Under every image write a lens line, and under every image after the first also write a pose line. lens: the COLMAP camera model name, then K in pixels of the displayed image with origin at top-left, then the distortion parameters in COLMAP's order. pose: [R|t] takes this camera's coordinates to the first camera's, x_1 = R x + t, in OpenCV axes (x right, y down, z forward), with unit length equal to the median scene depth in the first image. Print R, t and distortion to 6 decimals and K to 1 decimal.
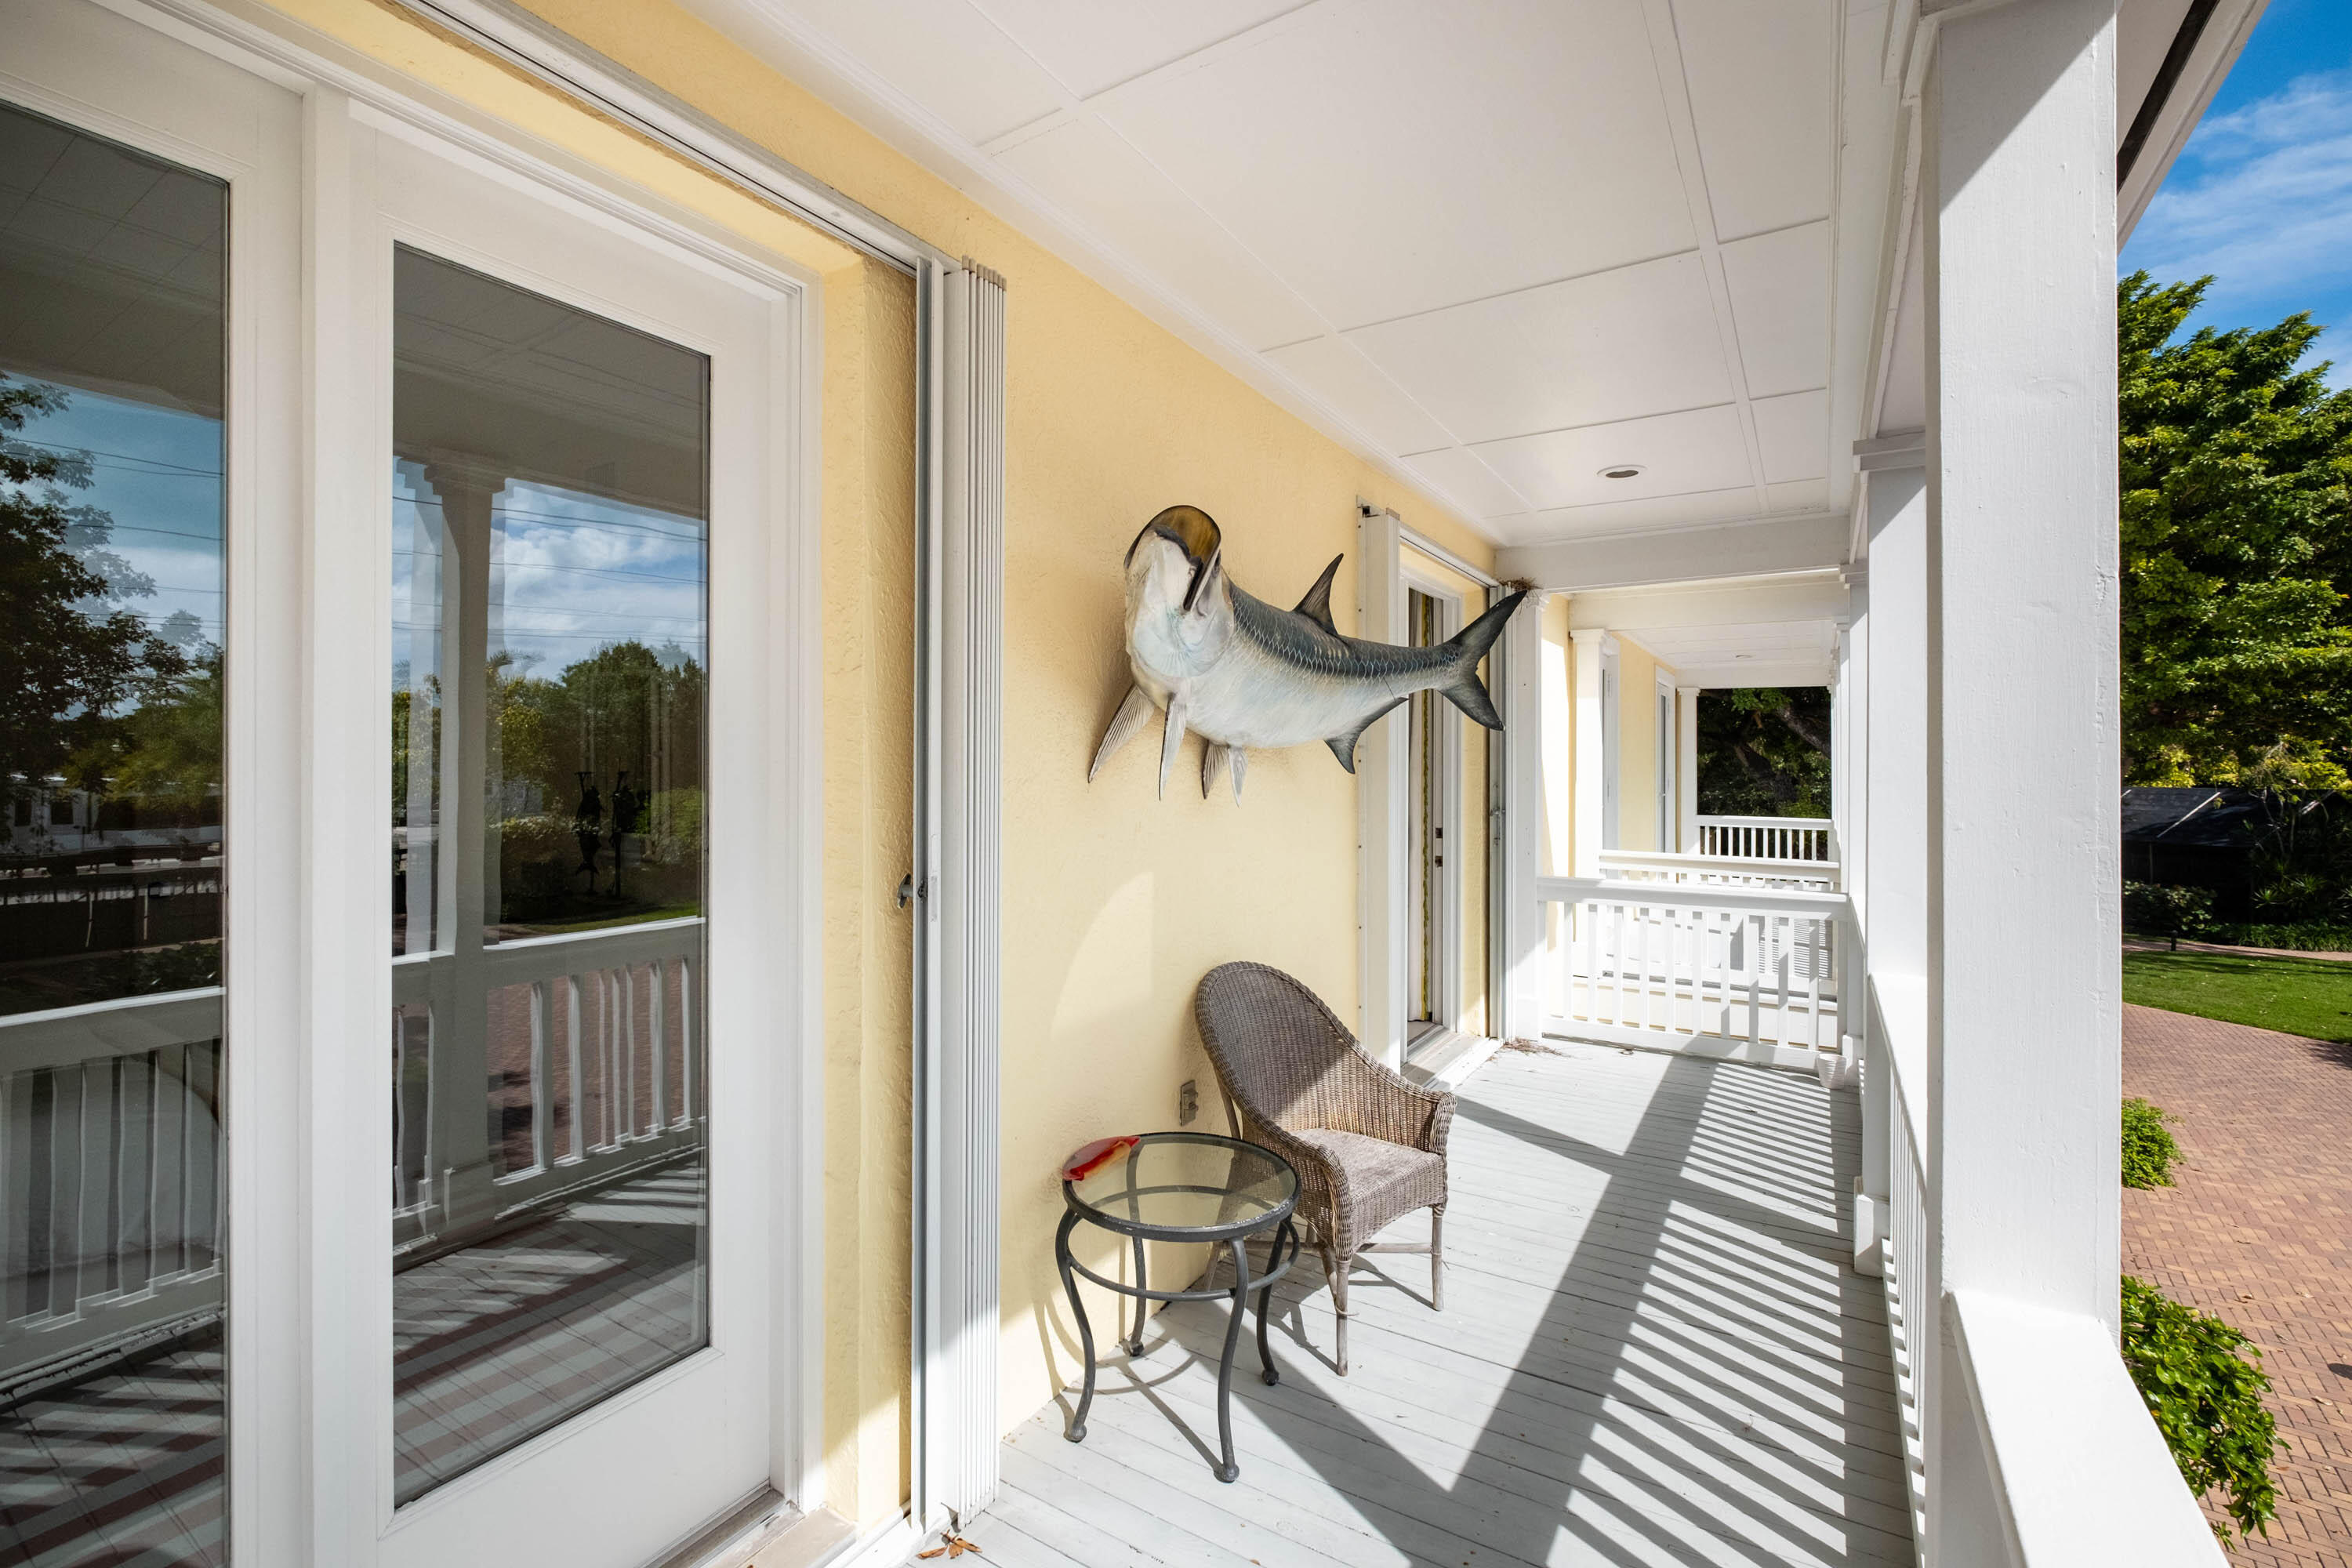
lens RADIAL K [[1017.1, 0, 1179.9], [0, 1017.1, 768.3], [0, 0, 1]] dist [-0.001250, -0.000299]
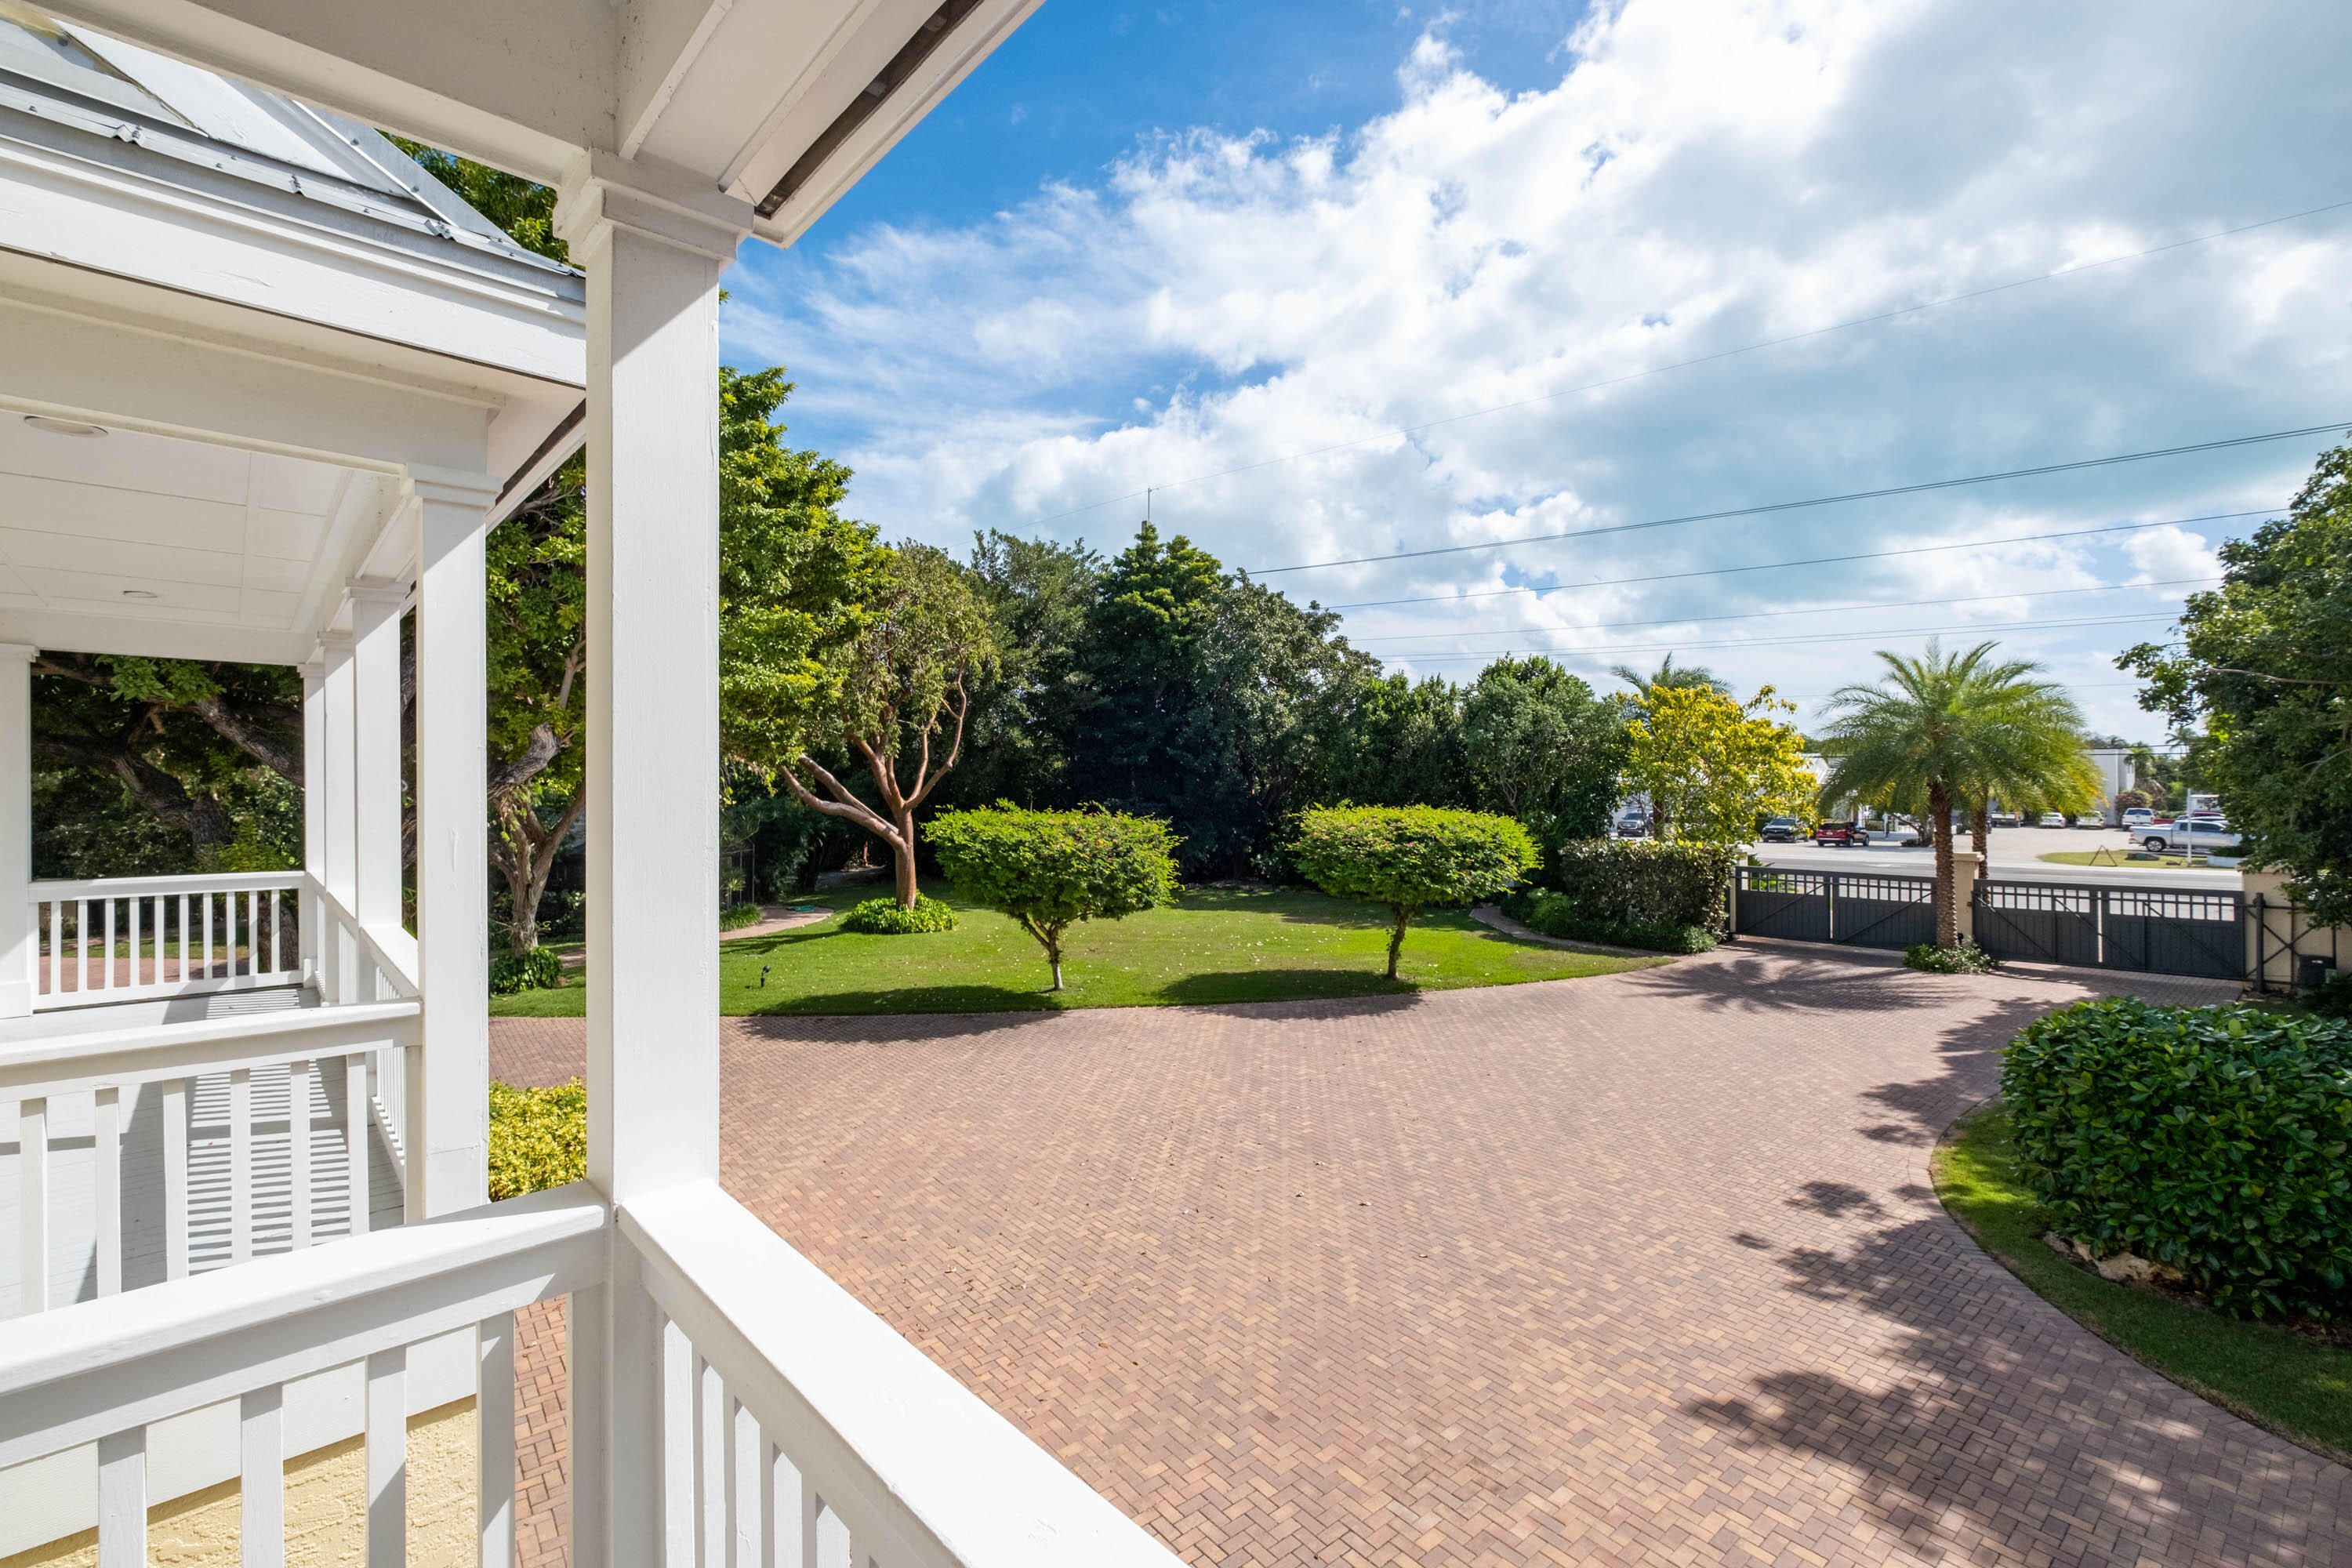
lens RADIAL K [[1017.1, 0, 1179.9], [0, 1017.1, 768.3], [0, 0, 1]] dist [-0.001250, -0.000299]
pose [[0.252919, 0.004932, 0.967475, 0.139827], [0.009787, 0.999923, -0.007656, -0.005258], [-0.967438, 0.011405, 0.252851, 0.270253]]
